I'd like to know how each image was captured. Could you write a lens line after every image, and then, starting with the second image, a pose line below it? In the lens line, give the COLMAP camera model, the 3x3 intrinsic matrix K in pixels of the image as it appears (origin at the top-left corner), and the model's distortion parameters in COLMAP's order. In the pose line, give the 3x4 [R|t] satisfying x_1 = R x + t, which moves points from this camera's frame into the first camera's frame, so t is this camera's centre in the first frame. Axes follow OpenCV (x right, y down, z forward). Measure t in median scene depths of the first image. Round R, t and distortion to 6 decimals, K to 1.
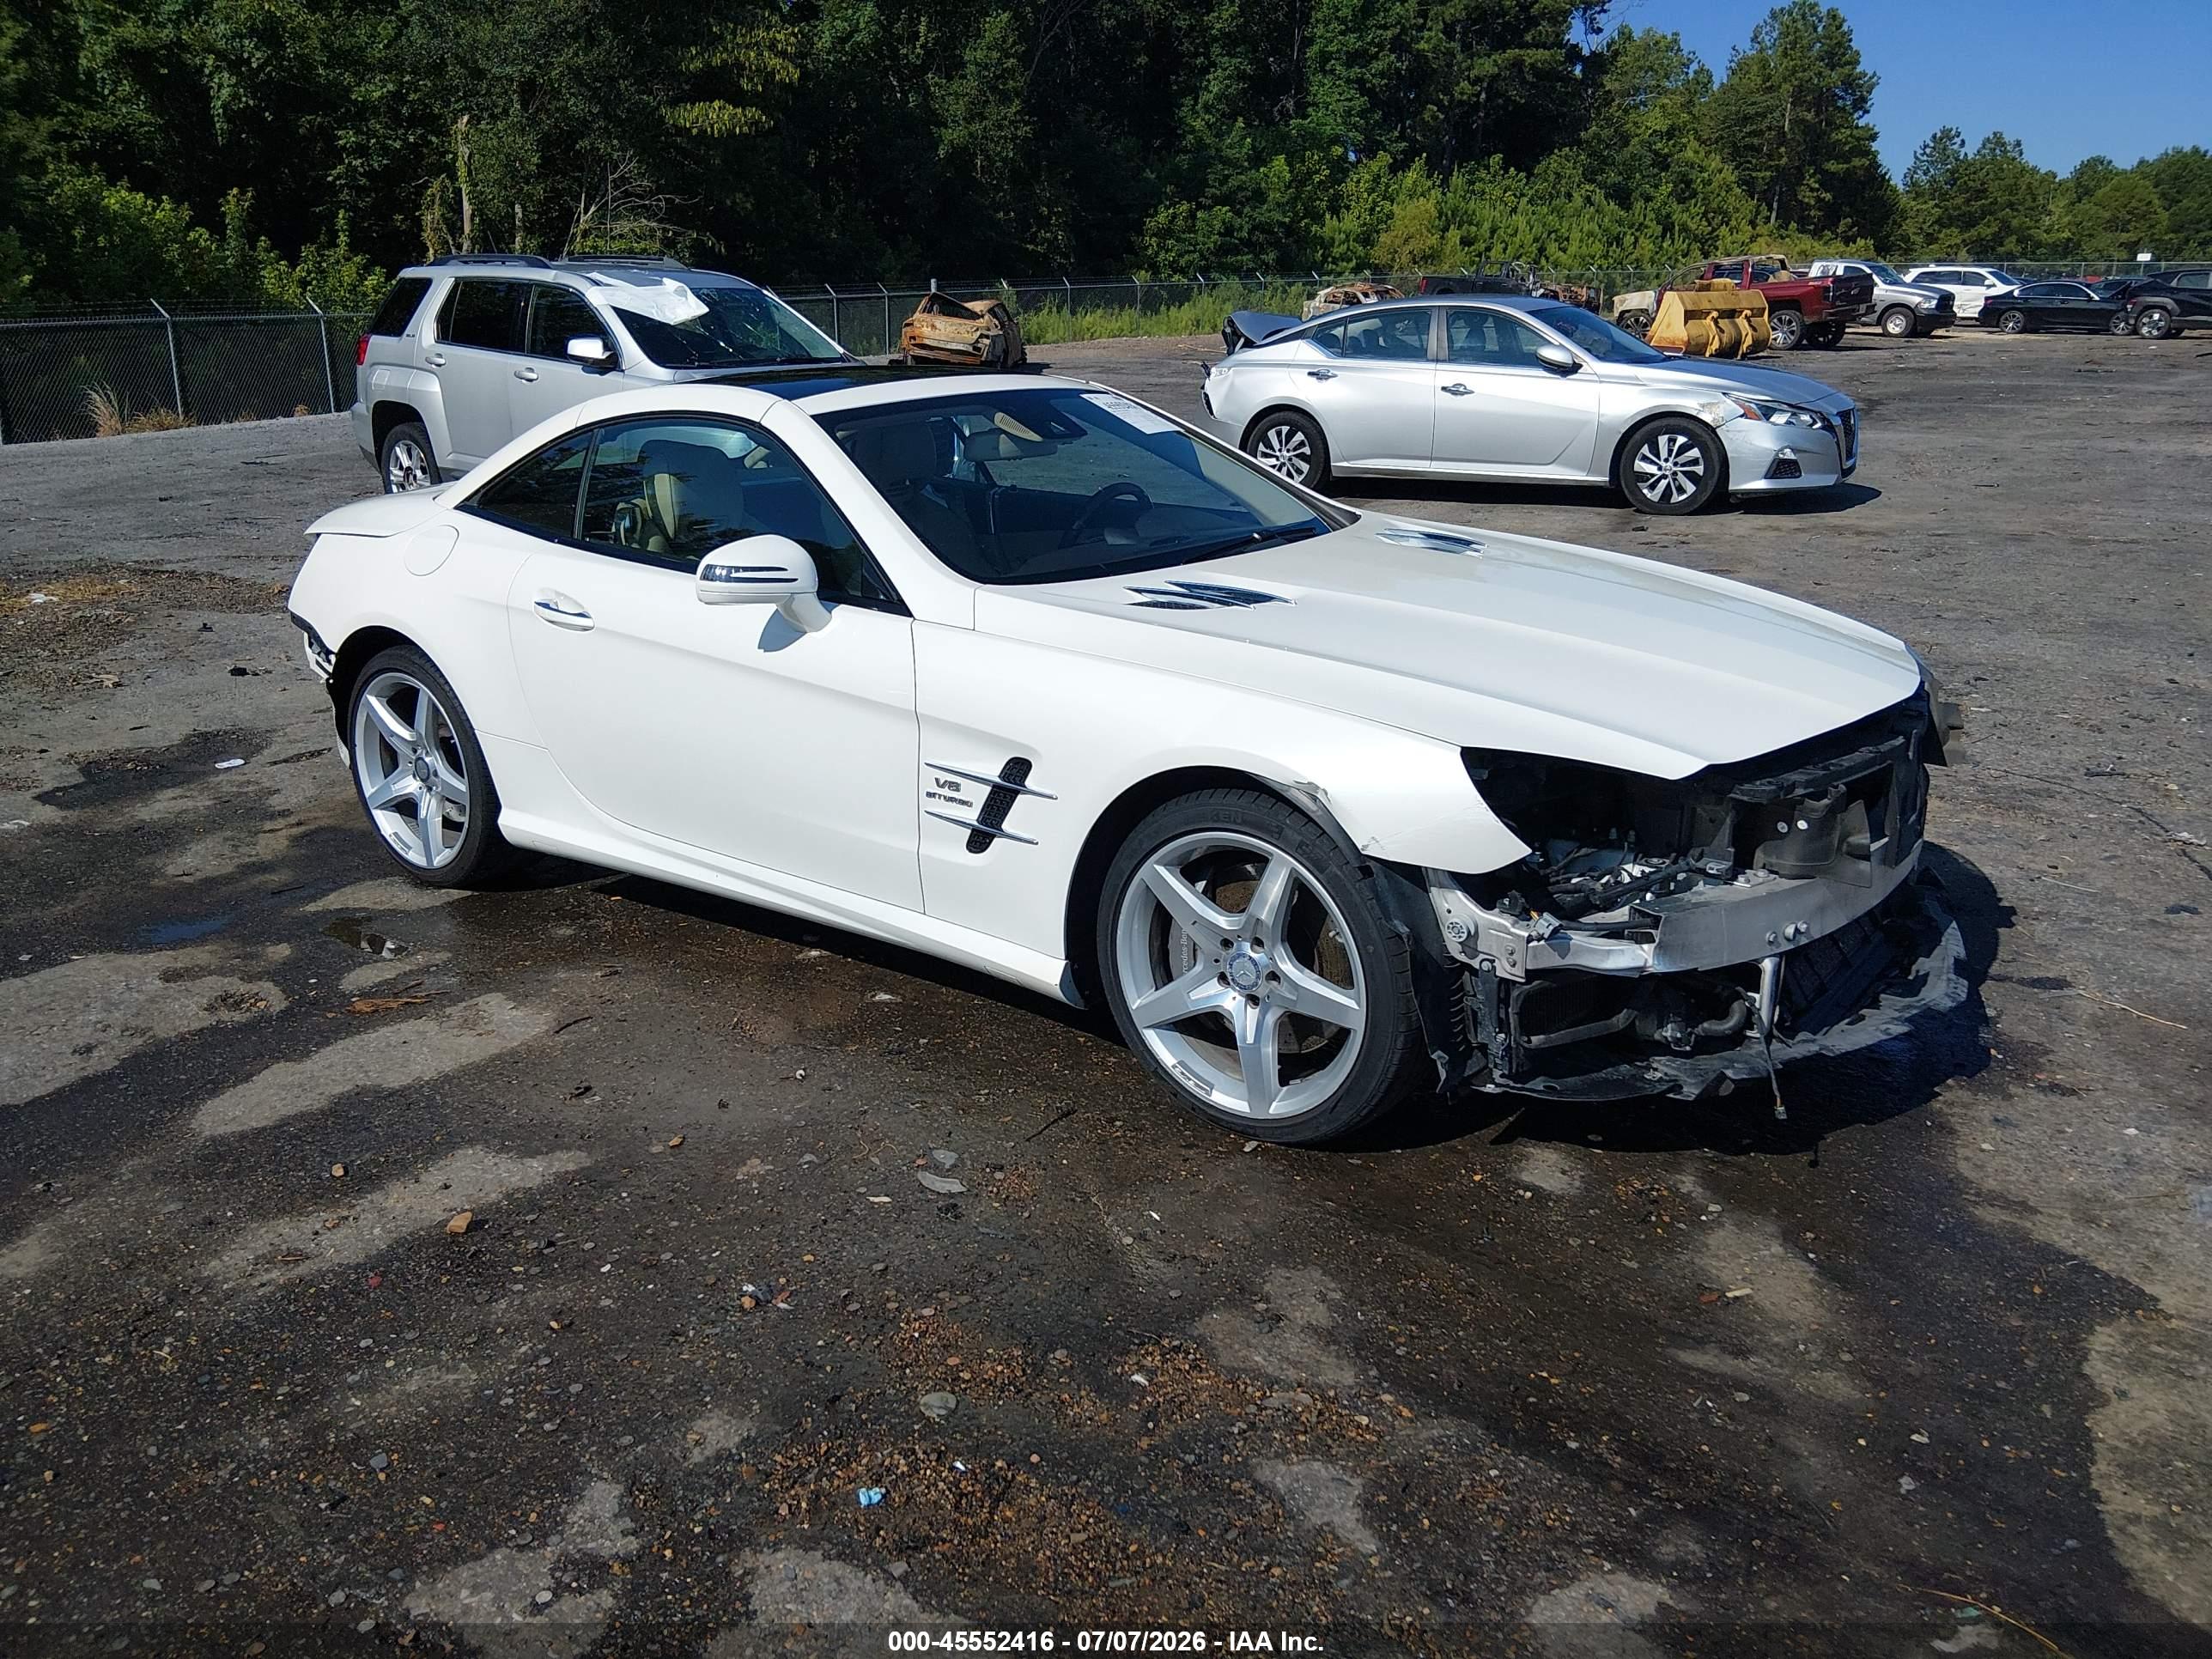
lens RADIAL K [[1671.6, 0, 1118.7], [0, 1671.6, 847.6], [0, 0, 1]] dist [0.059716, -0.107277]
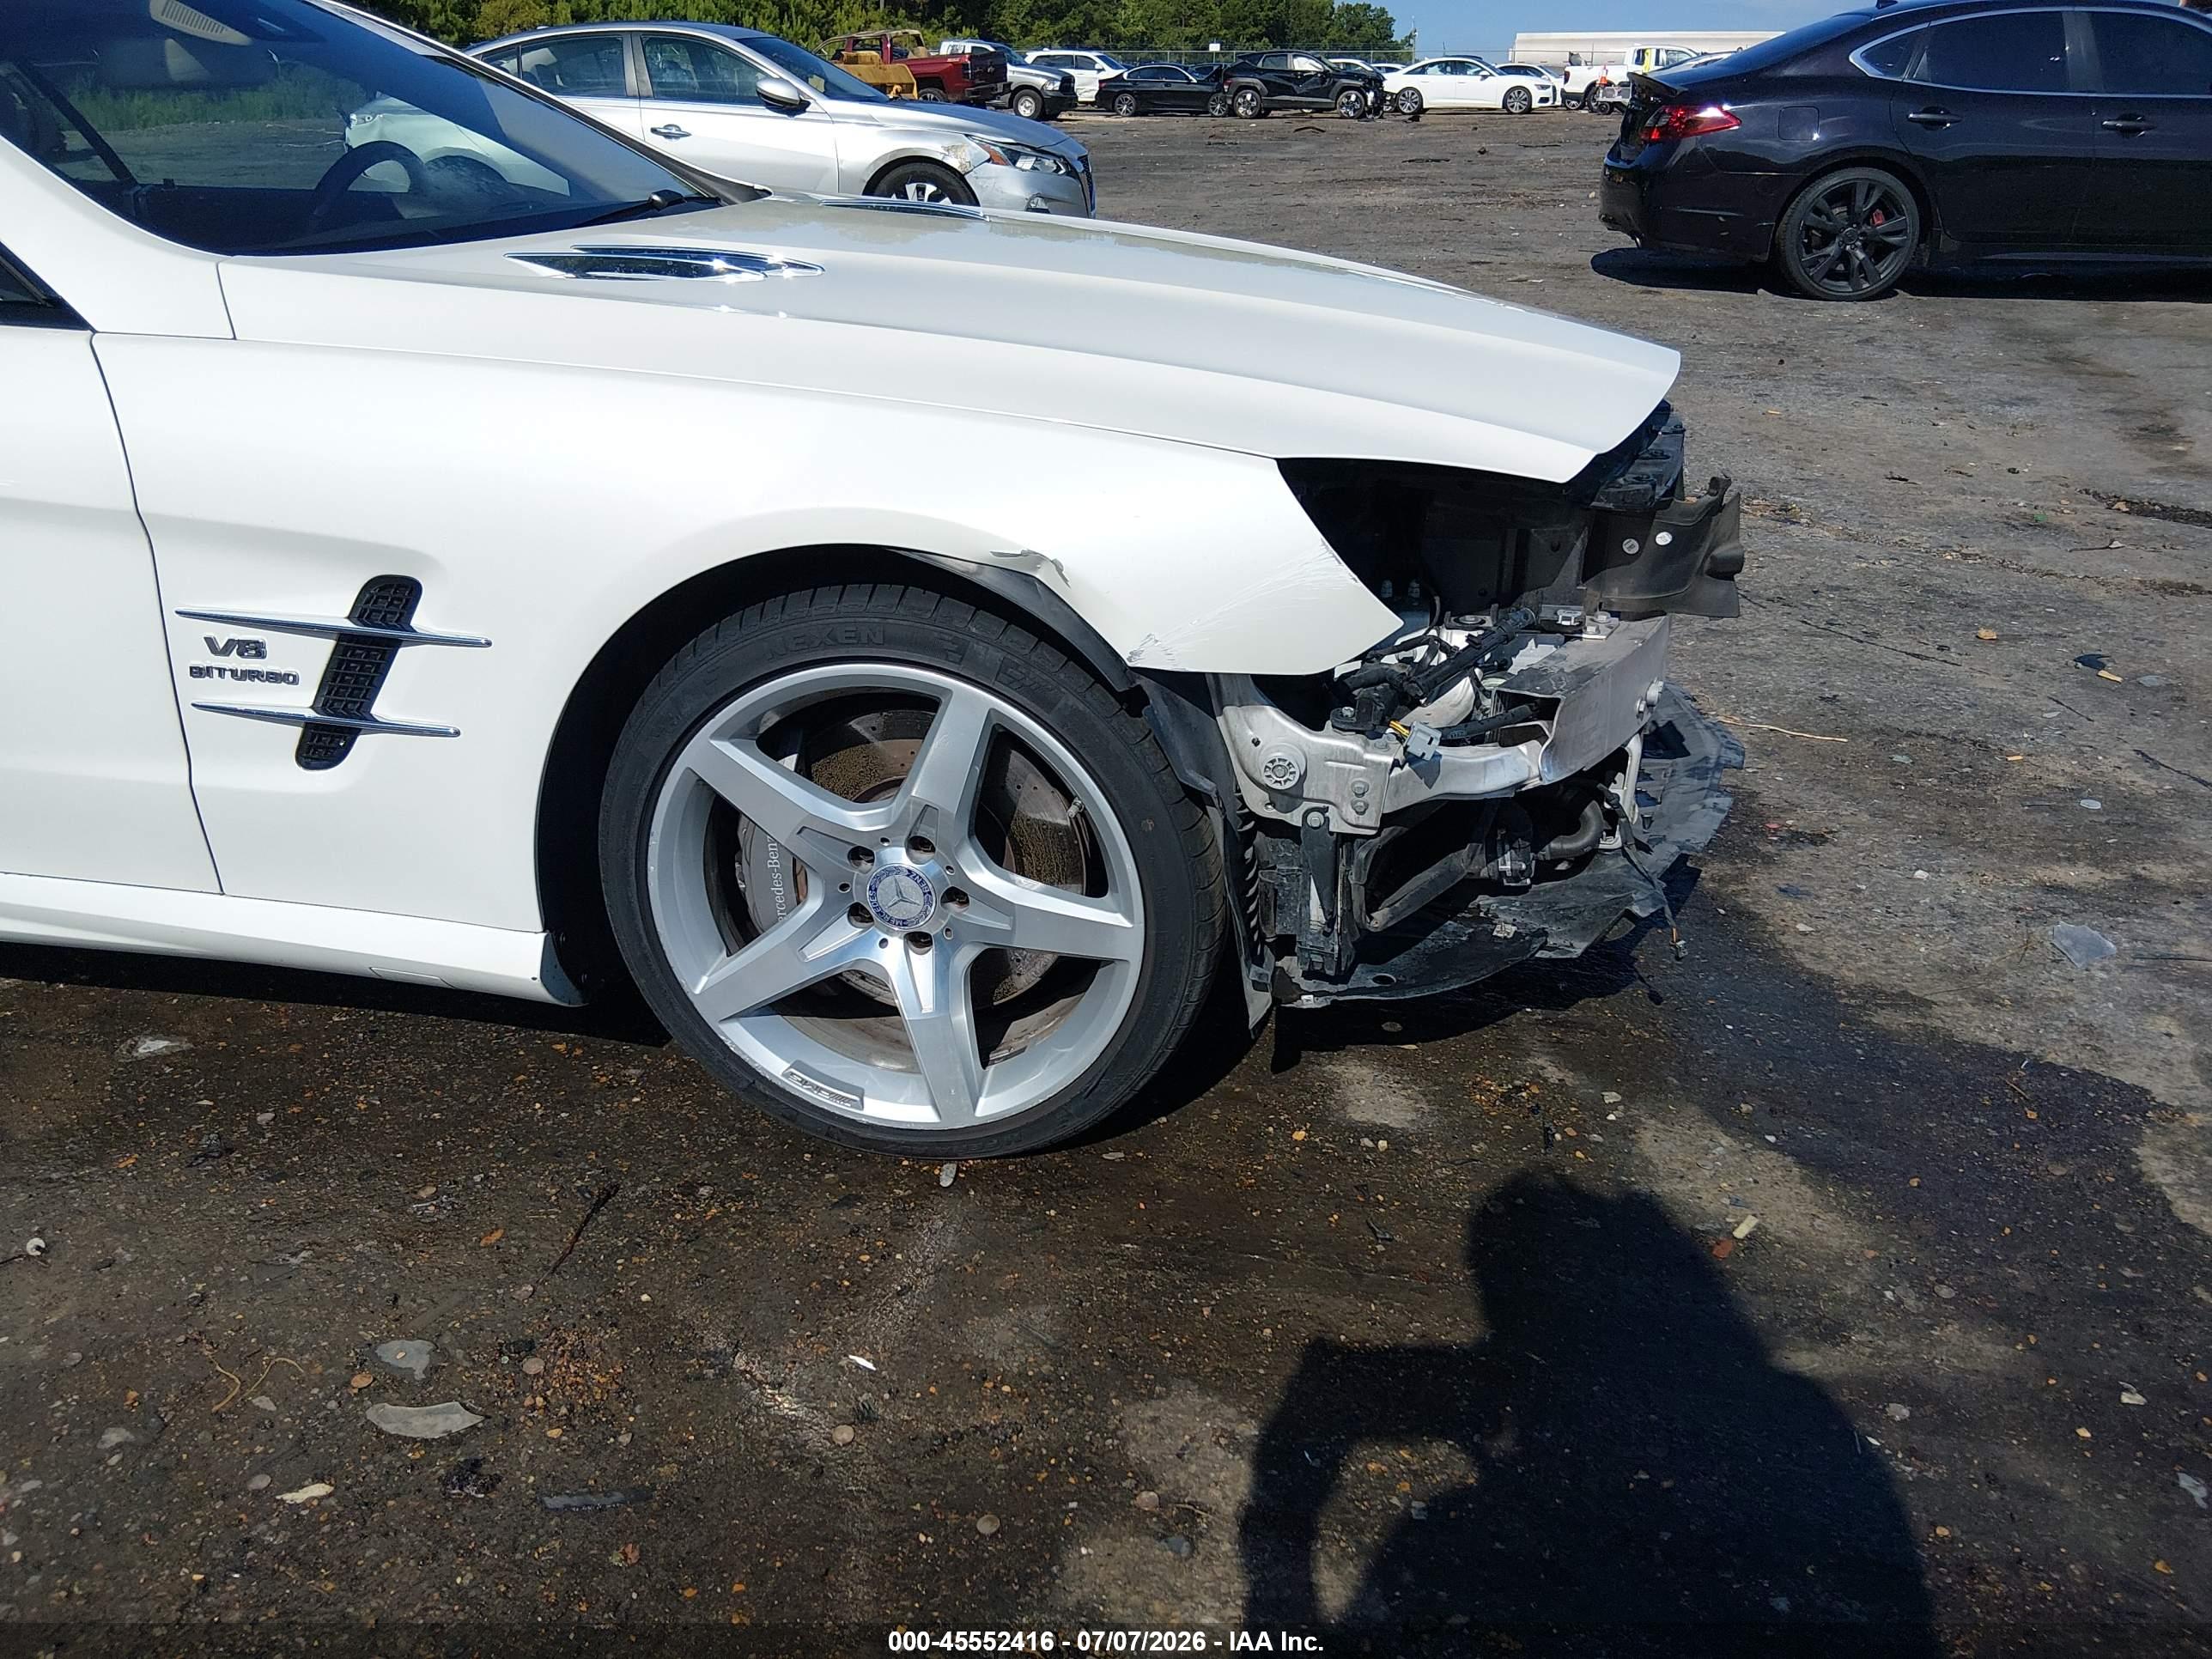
lens RADIAL K [[1671.6, 0, 1127.0], [0, 1671.6, 846.1], [0, 0, 1]] dist [0.059716, -0.107277]
pose [[0.885307, -0.181321, 0.428200, -0.090399], [0.134561, 0.981341, 0.137341, -0.011422], [-0.445113, -0.063970, 0.893187, 0.393585]]
